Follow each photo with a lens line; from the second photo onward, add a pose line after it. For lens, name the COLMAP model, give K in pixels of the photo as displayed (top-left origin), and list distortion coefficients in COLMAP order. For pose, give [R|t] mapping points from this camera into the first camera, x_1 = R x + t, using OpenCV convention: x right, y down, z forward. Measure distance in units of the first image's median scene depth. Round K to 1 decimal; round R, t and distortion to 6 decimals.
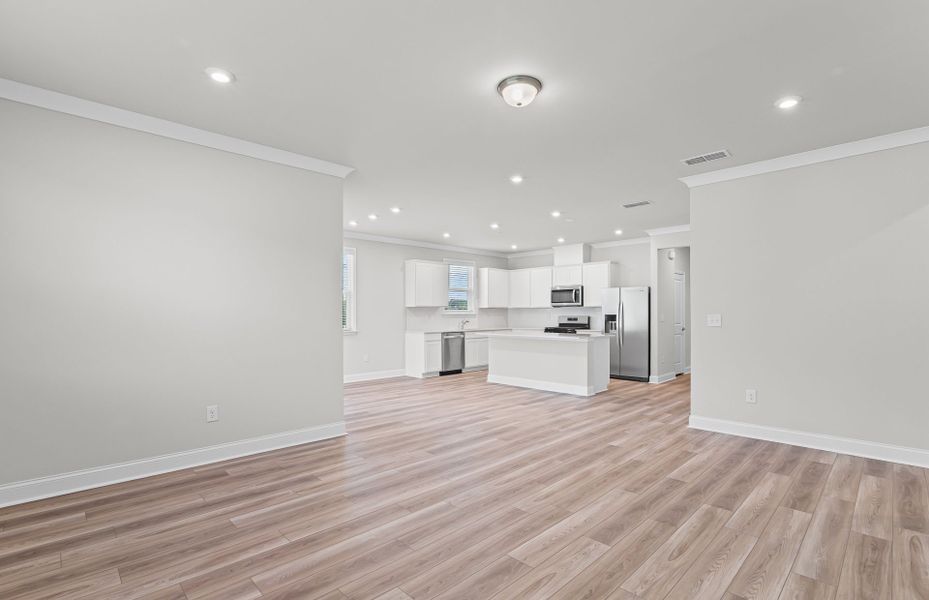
lens RADIAL K [[420.7, 0, 461.1], [0, 420.7, 314.7], [0, 0, 1]] dist [-0.013048, -0.000124]
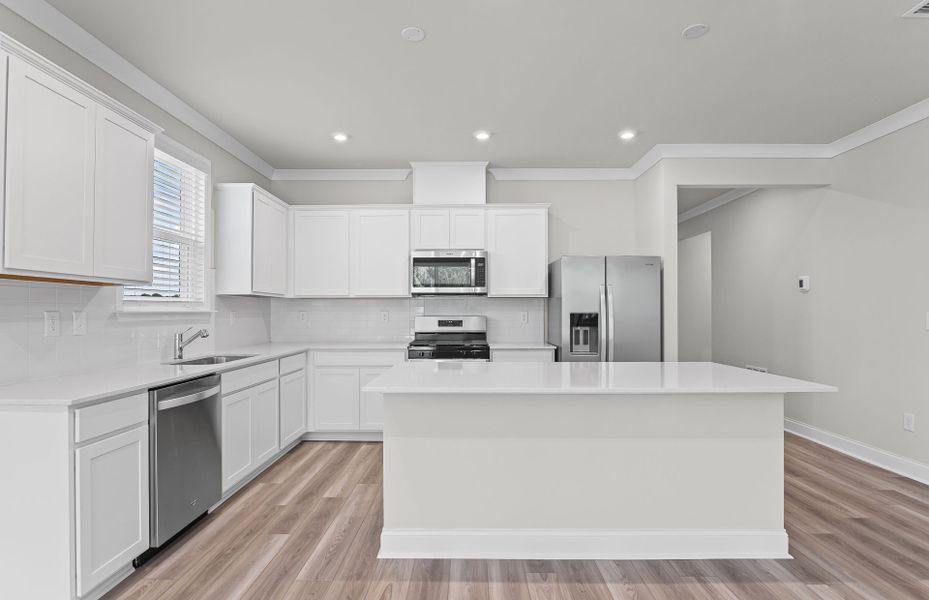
lens RADIAL K [[466.7, 0, 466.6], [0, 466.7, 311.1], [0, 0, 1]] dist [-0.000006, 0.000165]
pose [[0.689980, 0.002442, 0.723825, -0.103748], [0.003754, 0.999969, -0.006952, 0.001048], [-0.723819, 0.007514, 0.689949, 0.623259]]
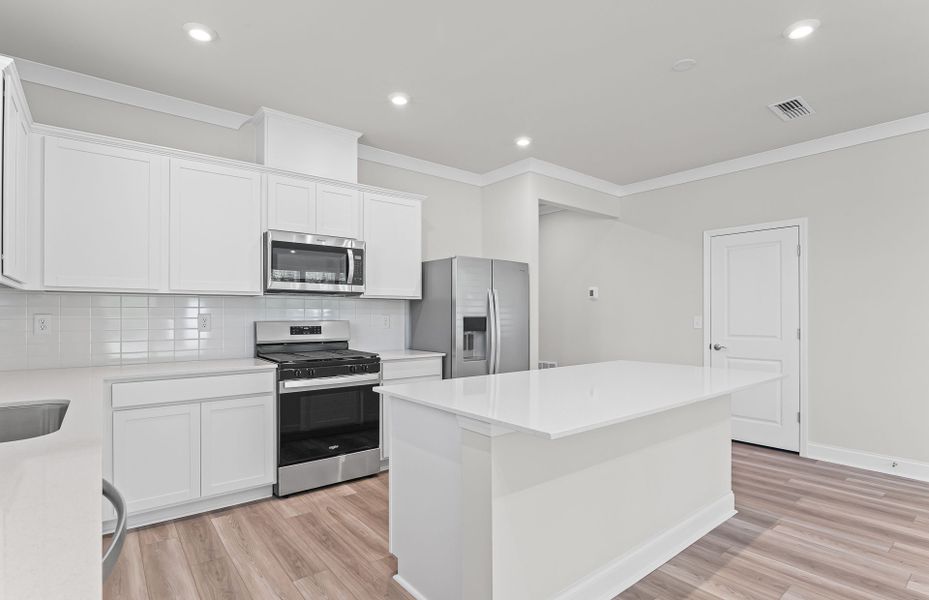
lens RADIAL K [[454.6, 0, 465.2], [0, 454.6, 317.7], [0, 0, 1]] dist [-0.002857, -0.000548]
pose [[0.076014, -0.003577, 0.997100, -0.119883], [0.006332, 0.999975, 0.003105, -0.000230], [-0.997087, 0.006078, 0.076035, 0.831179]]
